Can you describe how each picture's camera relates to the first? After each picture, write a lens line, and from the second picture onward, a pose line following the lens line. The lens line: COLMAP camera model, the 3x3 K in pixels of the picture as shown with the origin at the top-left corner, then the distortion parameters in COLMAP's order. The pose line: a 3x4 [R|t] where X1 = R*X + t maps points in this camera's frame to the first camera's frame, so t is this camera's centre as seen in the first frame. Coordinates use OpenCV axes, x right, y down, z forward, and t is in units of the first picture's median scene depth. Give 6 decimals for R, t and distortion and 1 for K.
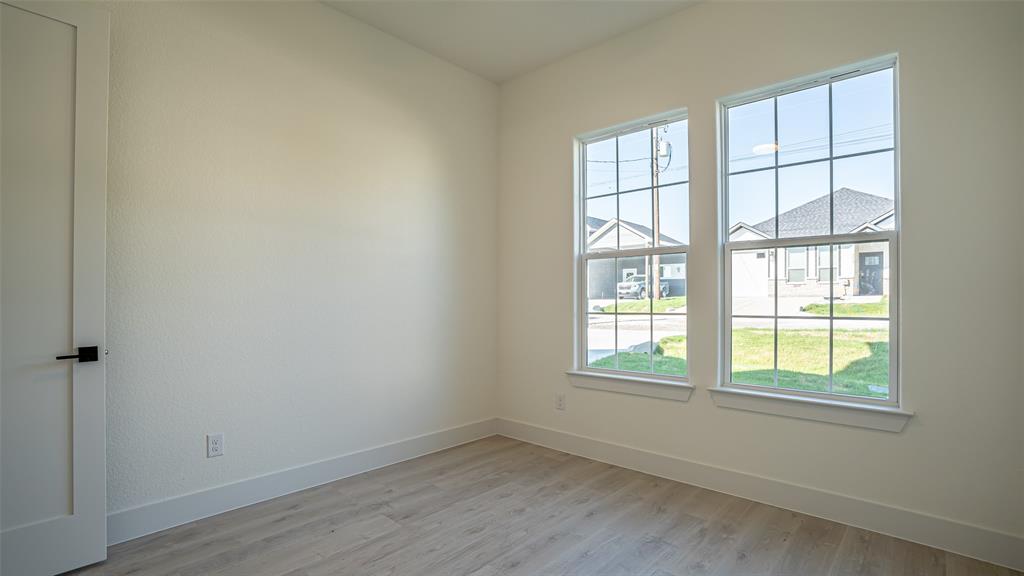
lens RADIAL K [[476.0, 0, 504.0], [0, 476.0, 298.3], [0, 0, 1]] dist [-0.065456, 0.023993]
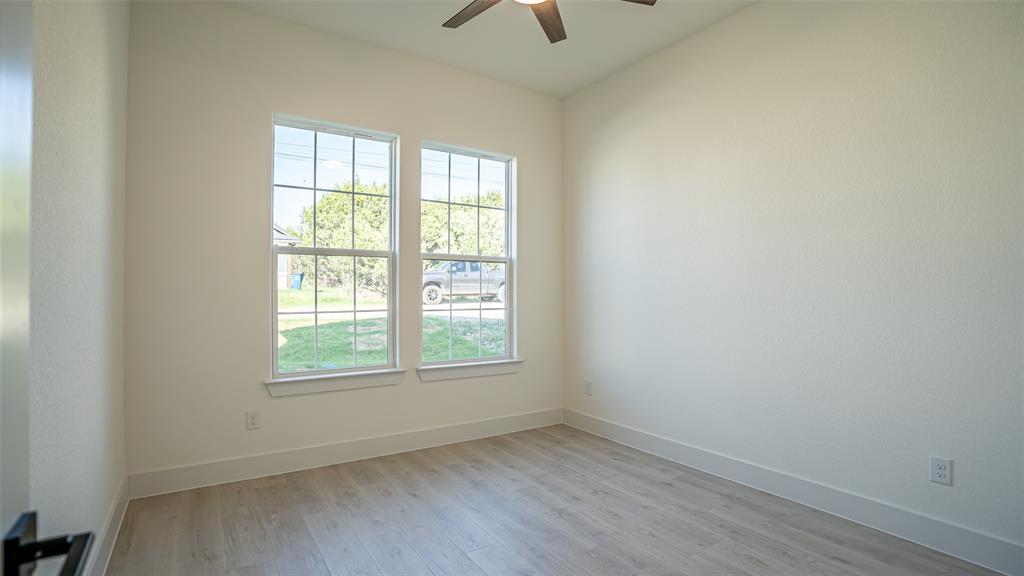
lens RADIAL K [[476.0, 0, 503.1], [0, 476.0, 290.3], [0, 0, 1]] dist [-0.065456, 0.023993]
pose [[0.250122, 0.006150, 0.968195, -0.716026], [-0.000062, 0.999980, -0.006336, -0.008765], [-0.968214, 0.001525, 0.250117, 0.454952]]
